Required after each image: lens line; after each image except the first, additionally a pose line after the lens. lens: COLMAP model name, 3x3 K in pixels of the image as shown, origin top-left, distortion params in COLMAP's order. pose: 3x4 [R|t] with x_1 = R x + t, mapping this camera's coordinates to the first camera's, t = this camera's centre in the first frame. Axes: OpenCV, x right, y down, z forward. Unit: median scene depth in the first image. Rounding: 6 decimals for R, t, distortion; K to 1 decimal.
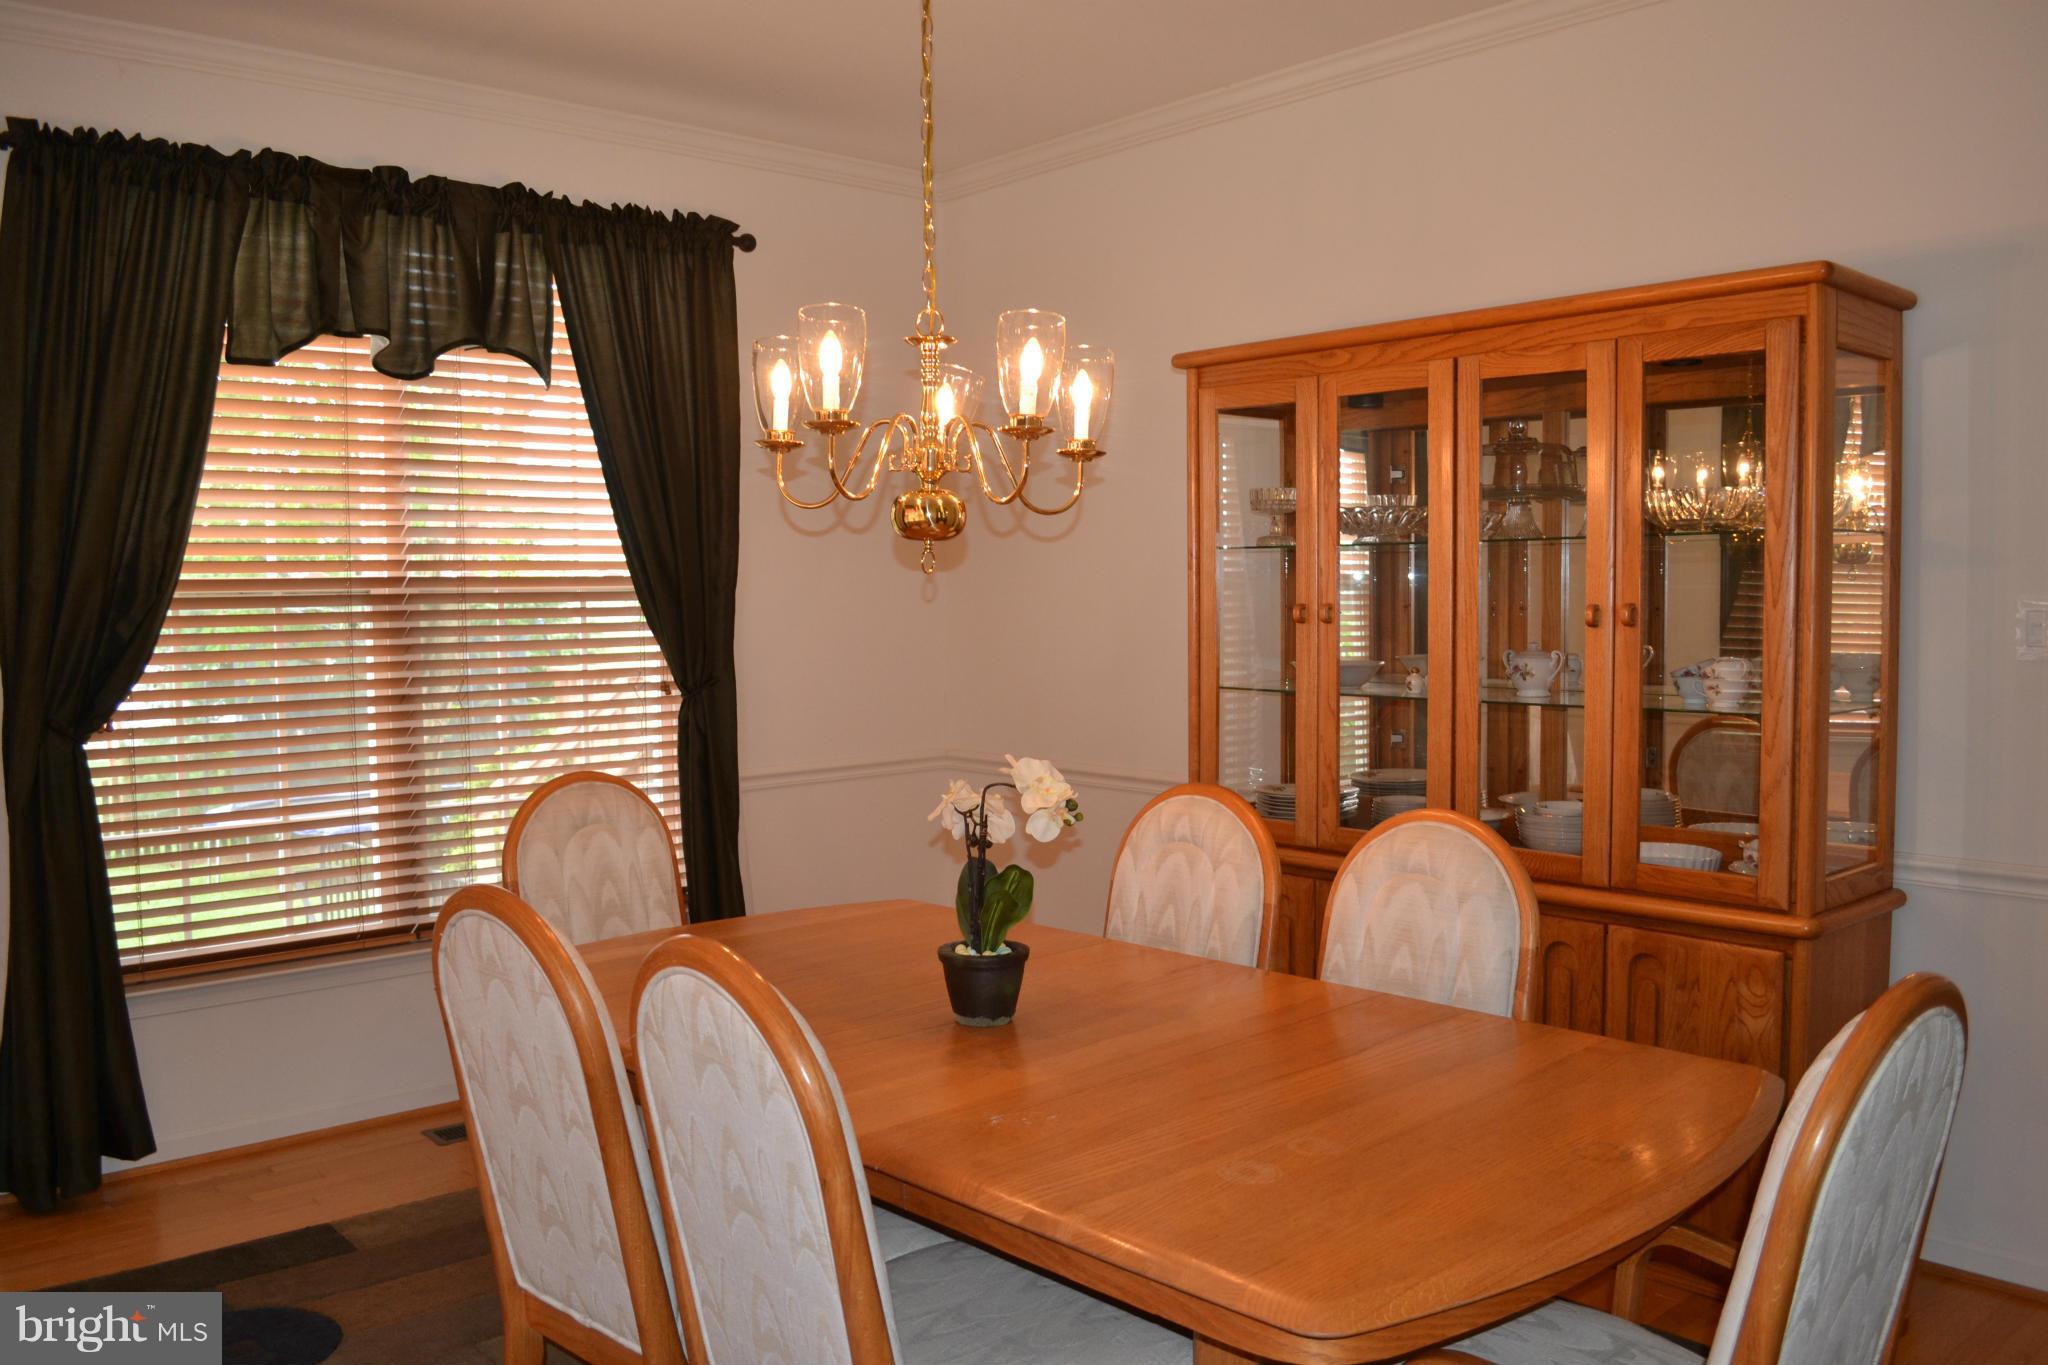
lens RADIAL K [[1627.8, 0, 1007.4], [0, 1627.8, 718.6], [0, 0, 1]] dist [-0.082455, 0.011463]
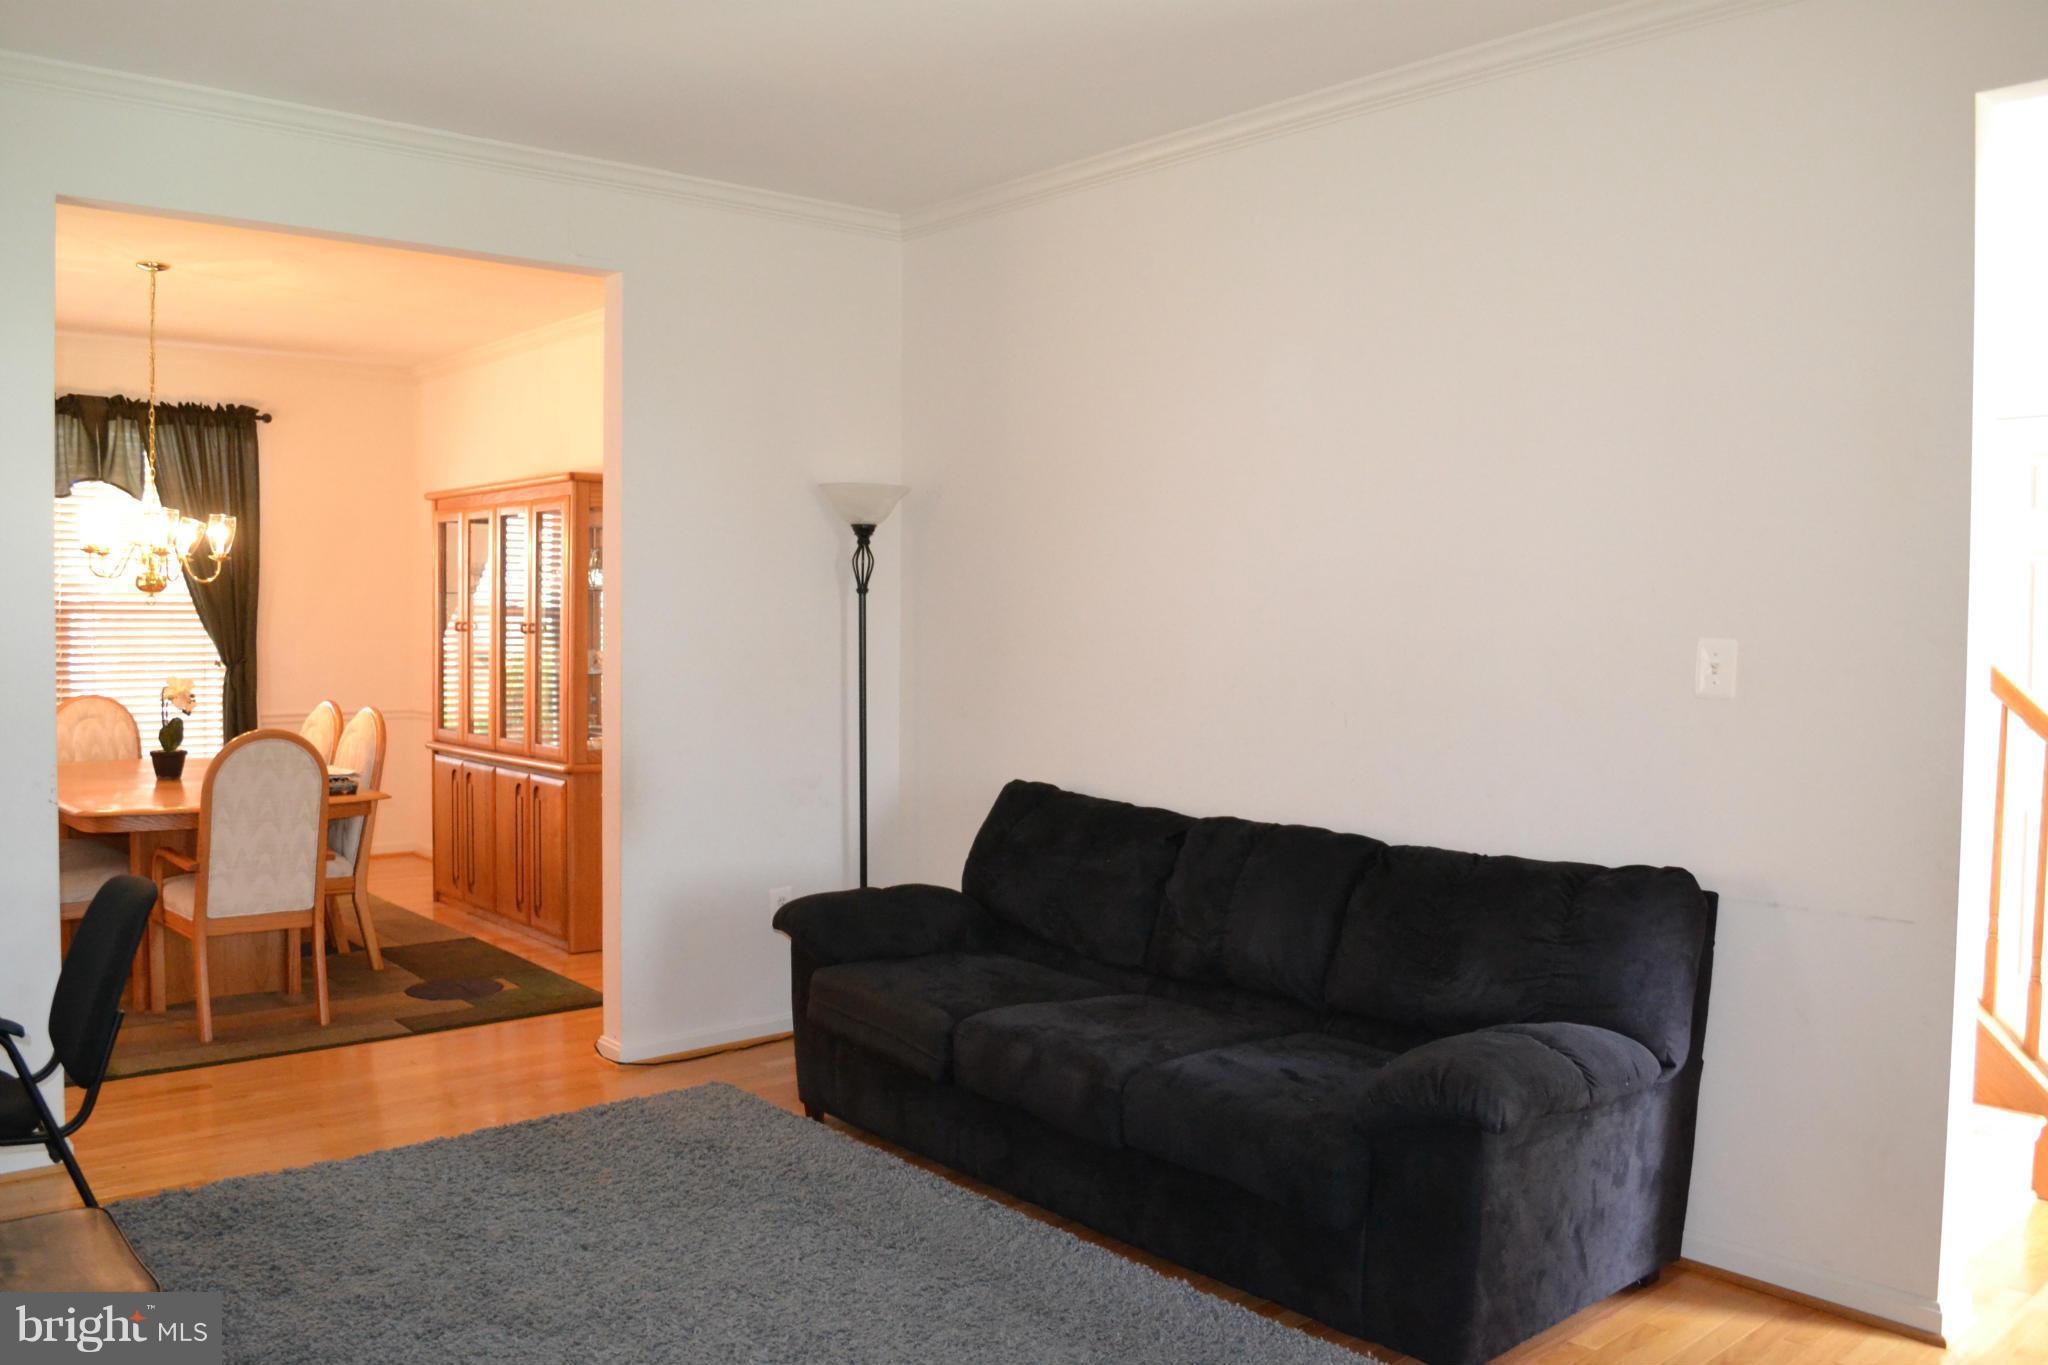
lens RADIAL K [[1627.8, 0, 1017.3], [0, 1627.8, 690.7], [0, 0, 1]] dist [-0.082455, 0.011463]
pose [[0.999675, 0.023228, -0.010474, 0.799698], [-0.023560, 0.999185, -0.032785, 0.055467], [0.009704, 0.033021, 0.999408, -0.872984]]
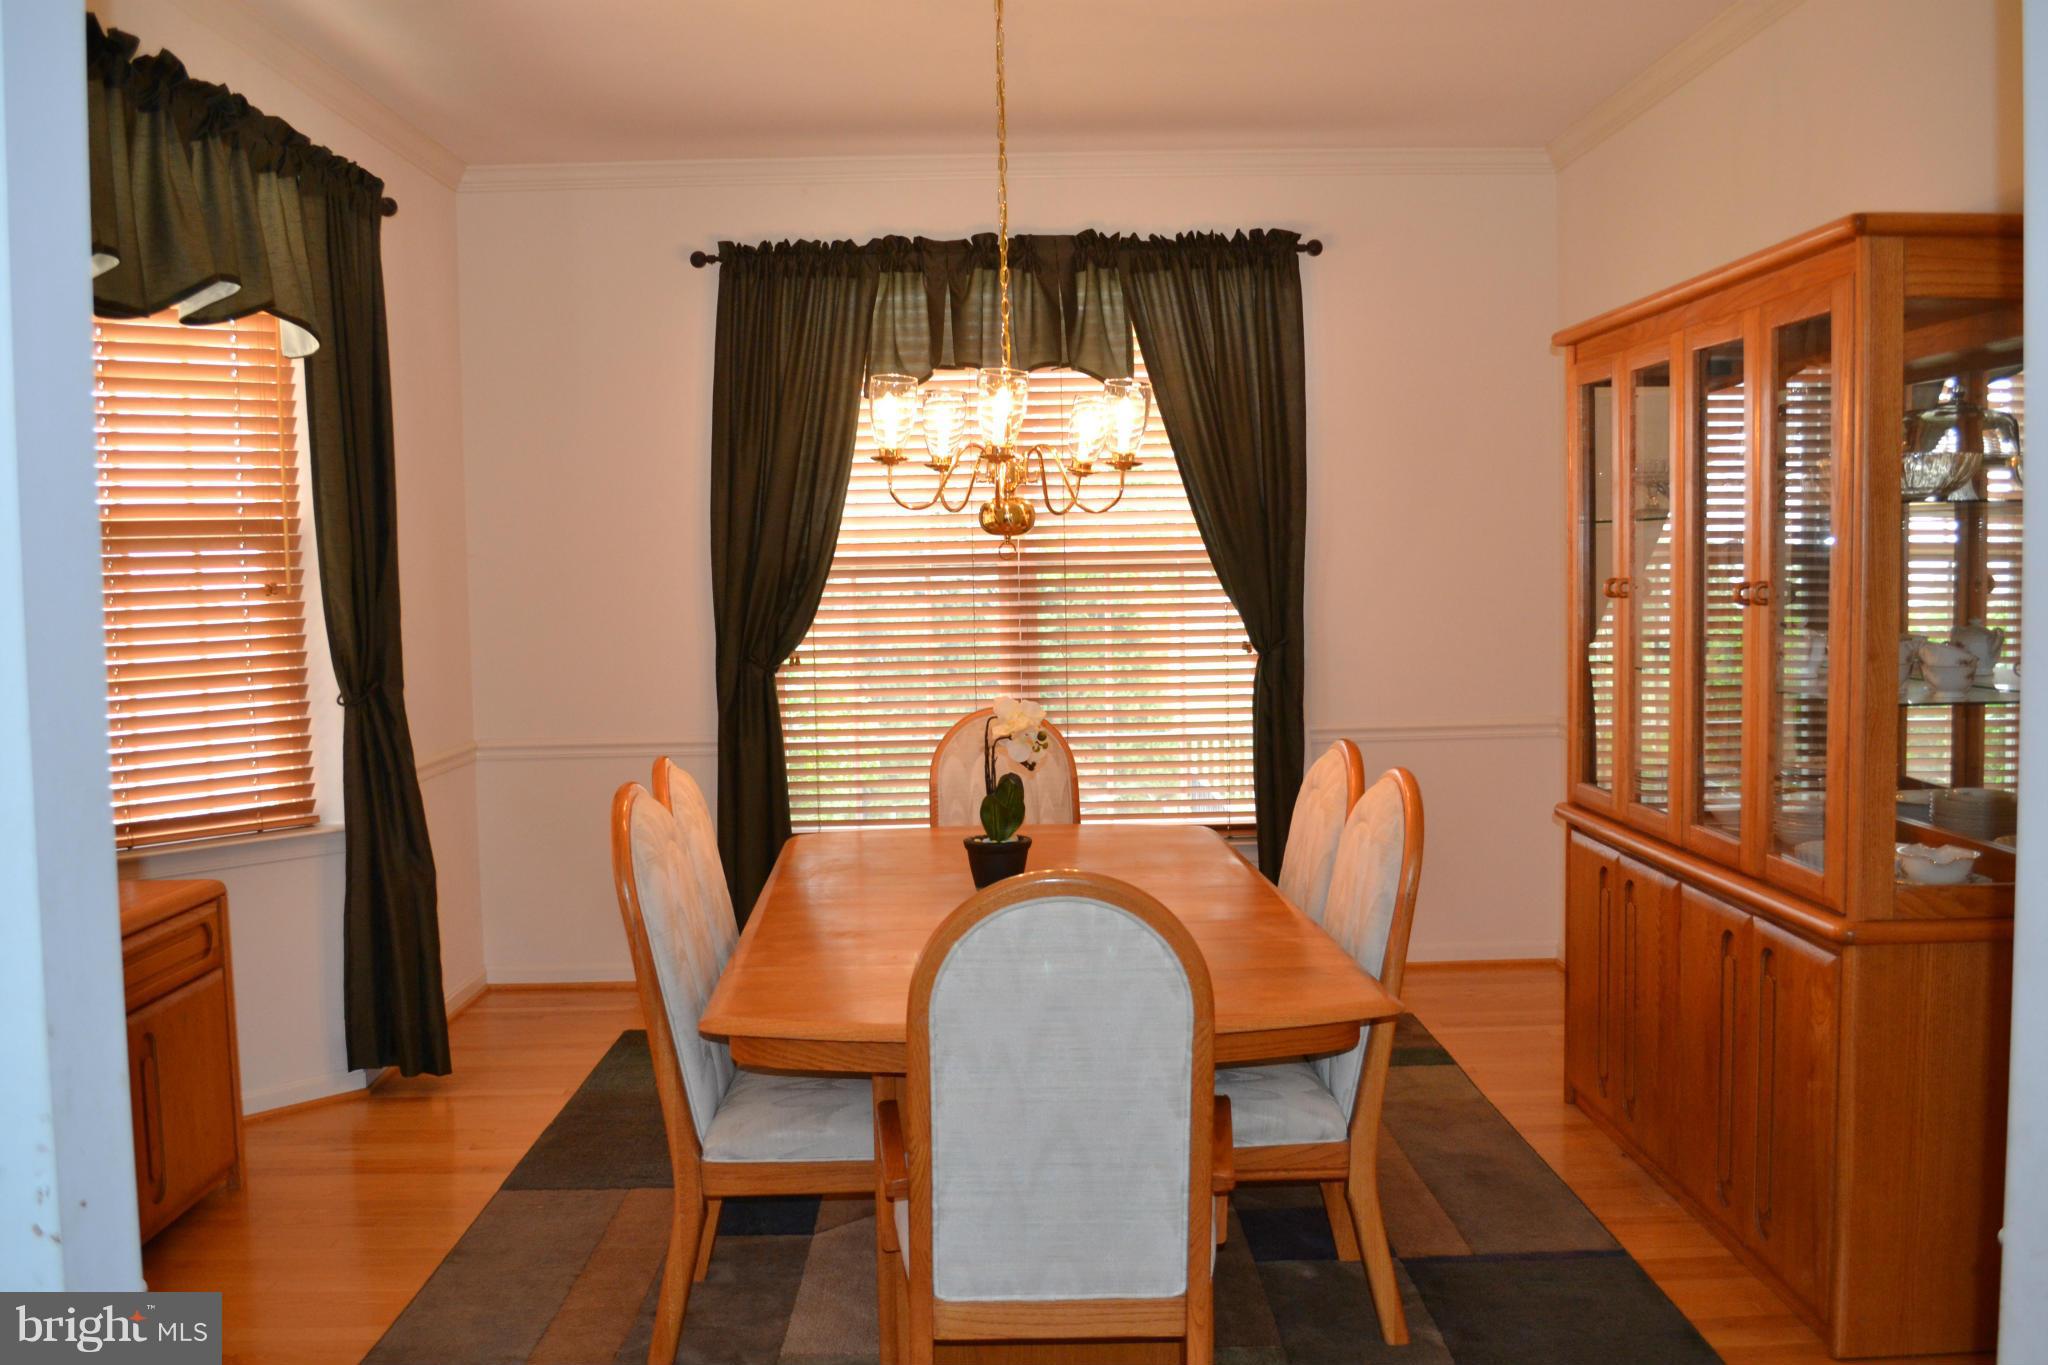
lens RADIAL K [[1783.5, 0, 1024.8], [0, 1783.5, 676.4], [0, 0, 1]] dist [-0.063285, -0.013048]
pose [[0.762941, 0.037278, -0.645393, 0.549196], [-0.039939, 0.999147, 0.010498, -0.005993], [0.645234, 0.017767, 0.763779, -0.062665]]
